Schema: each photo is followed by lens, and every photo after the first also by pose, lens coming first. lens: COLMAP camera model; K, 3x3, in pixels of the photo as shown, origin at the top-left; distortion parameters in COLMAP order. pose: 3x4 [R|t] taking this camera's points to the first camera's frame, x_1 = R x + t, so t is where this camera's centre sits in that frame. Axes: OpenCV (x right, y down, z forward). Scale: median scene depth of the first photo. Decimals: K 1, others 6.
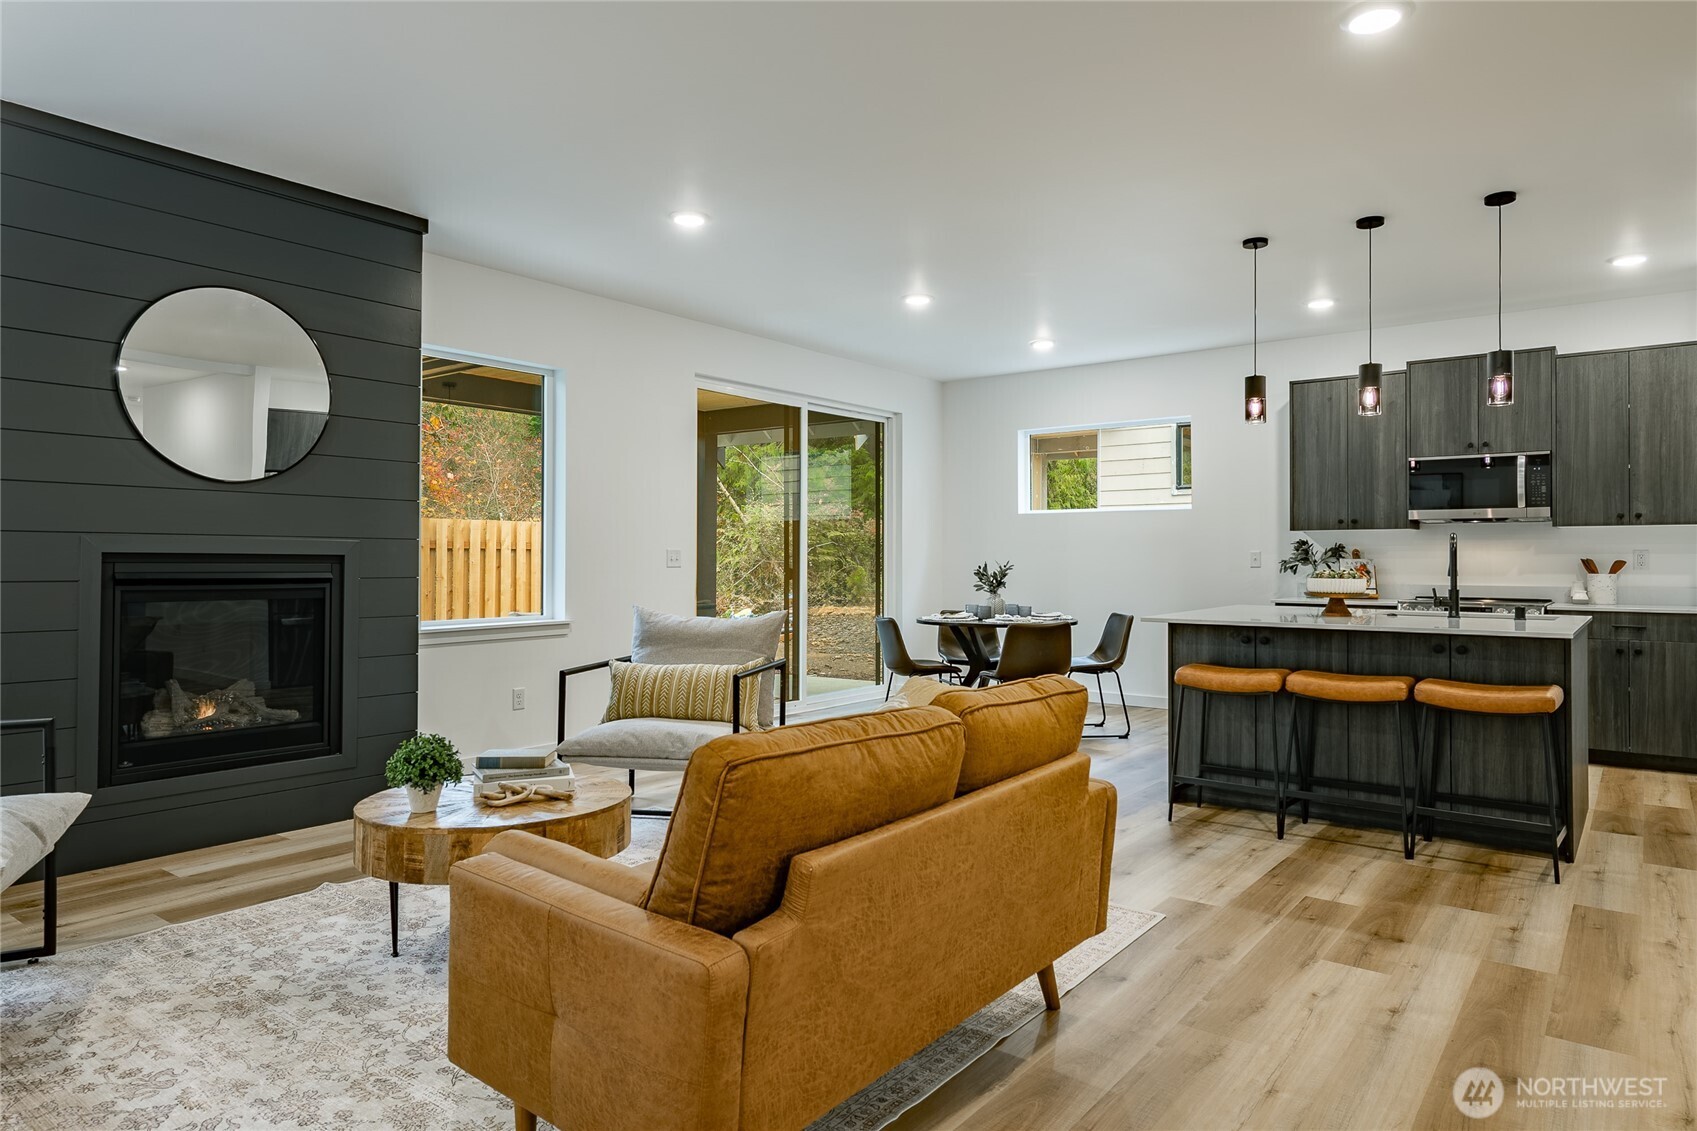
lens RADIAL K [[1047.7, 0, 845.0], [0, 1047.7, 550.2], [0, 0, 1]] dist [0.000668, 0.001458]
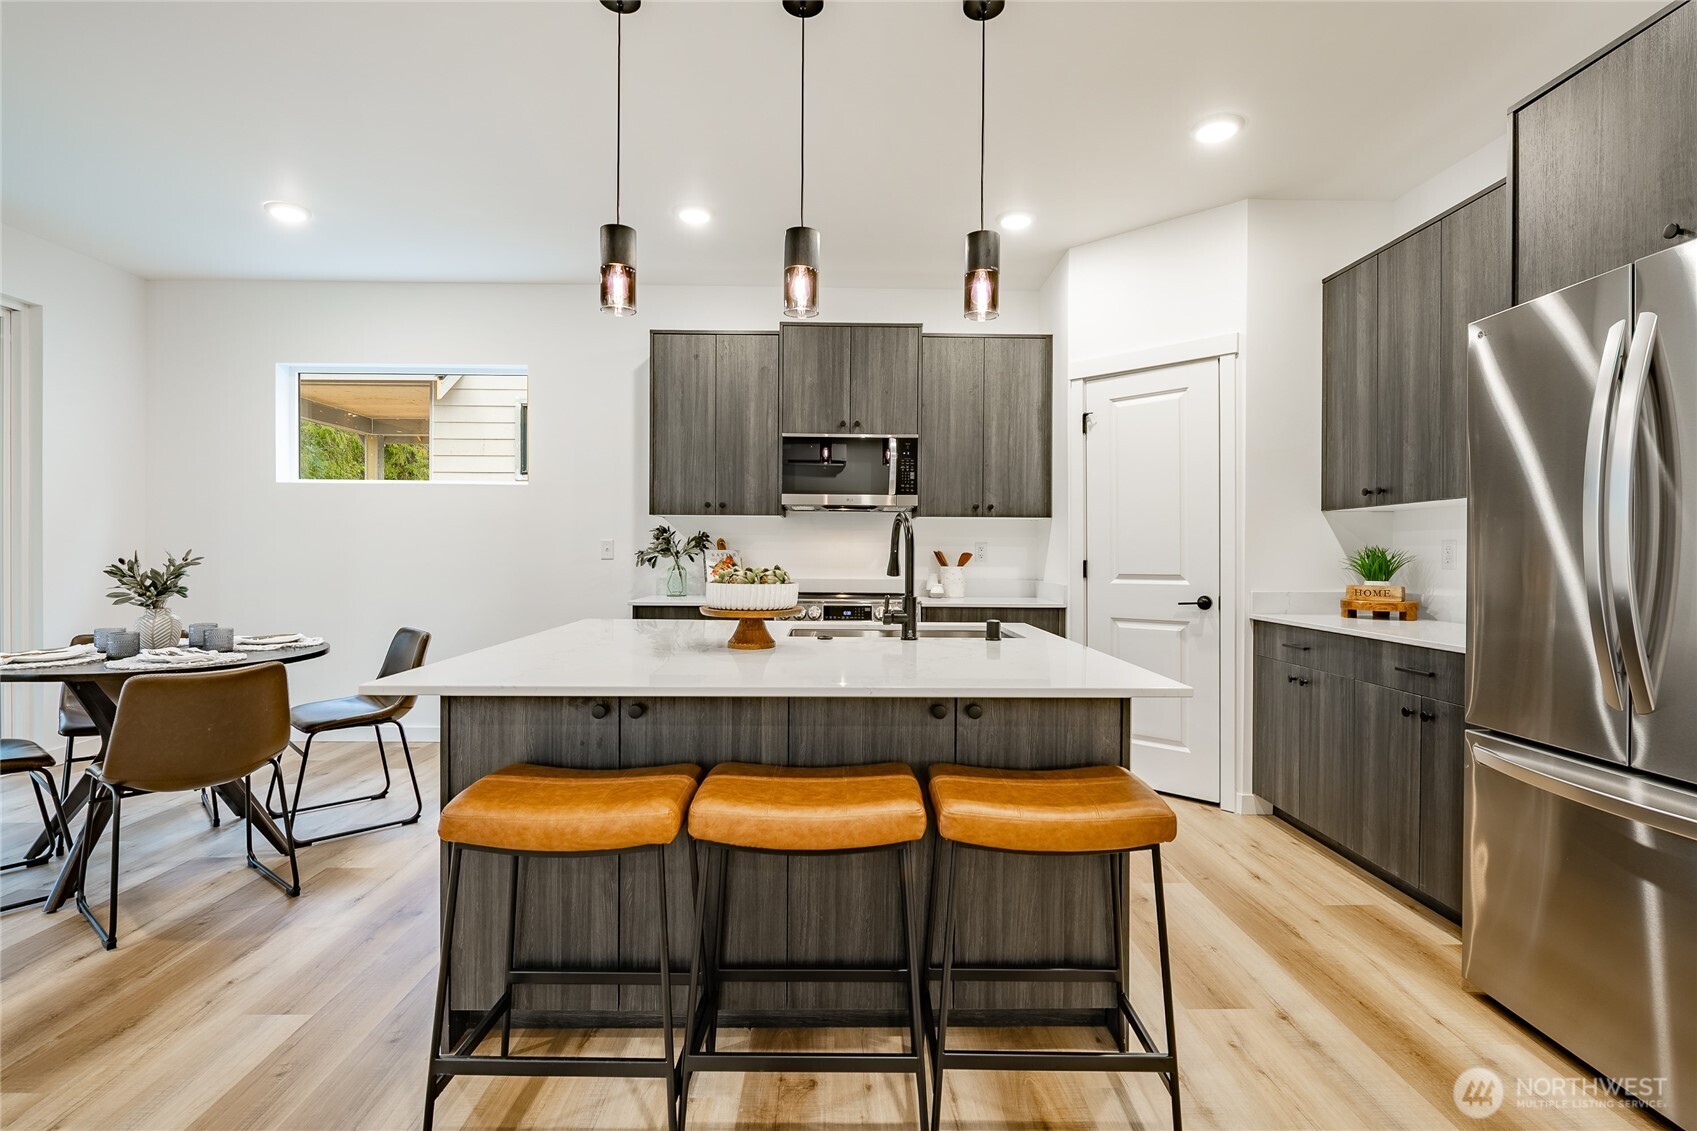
lens RADIAL K [[803.4, 0, 855.5], [0, 803.4, 558.8], [0, 0, 1]] dist [0.000630, -0.000740]
pose [[0.775454, -0.001150, 0.631403, 0.177509], [-0.011544, 0.999805, 0.015998, 0.004423], [-0.631299, -0.019694, 0.775290, 0.475144]]
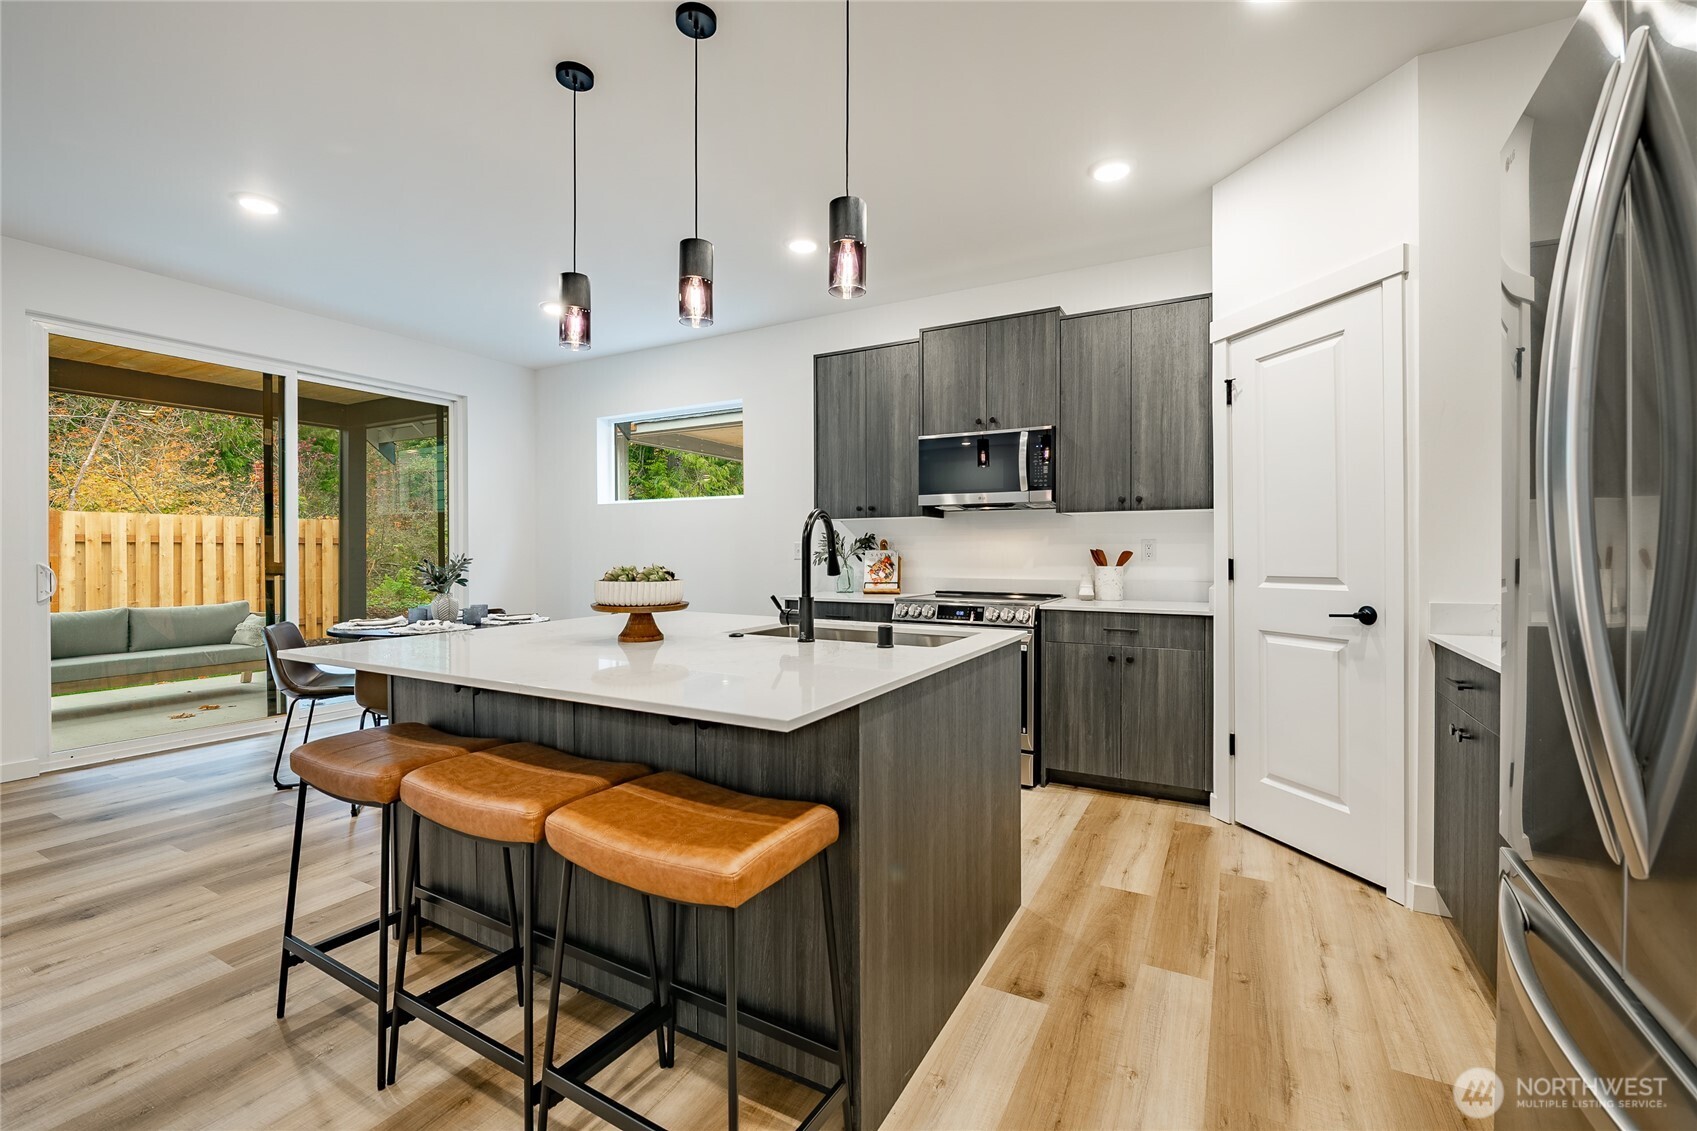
lens RADIAL K [[723.2, 0, 846.3], [0, 723.2, 559.7], [0, 0, 1]] dist [-0.006411, -0.001051]
pose [[0.987970, -0.003520, 0.154608, 0.405269], [0.000567, 0.999817, 0.019139, 0.005092], [-0.154647, -0.018821, 0.987791, 0.426071]]
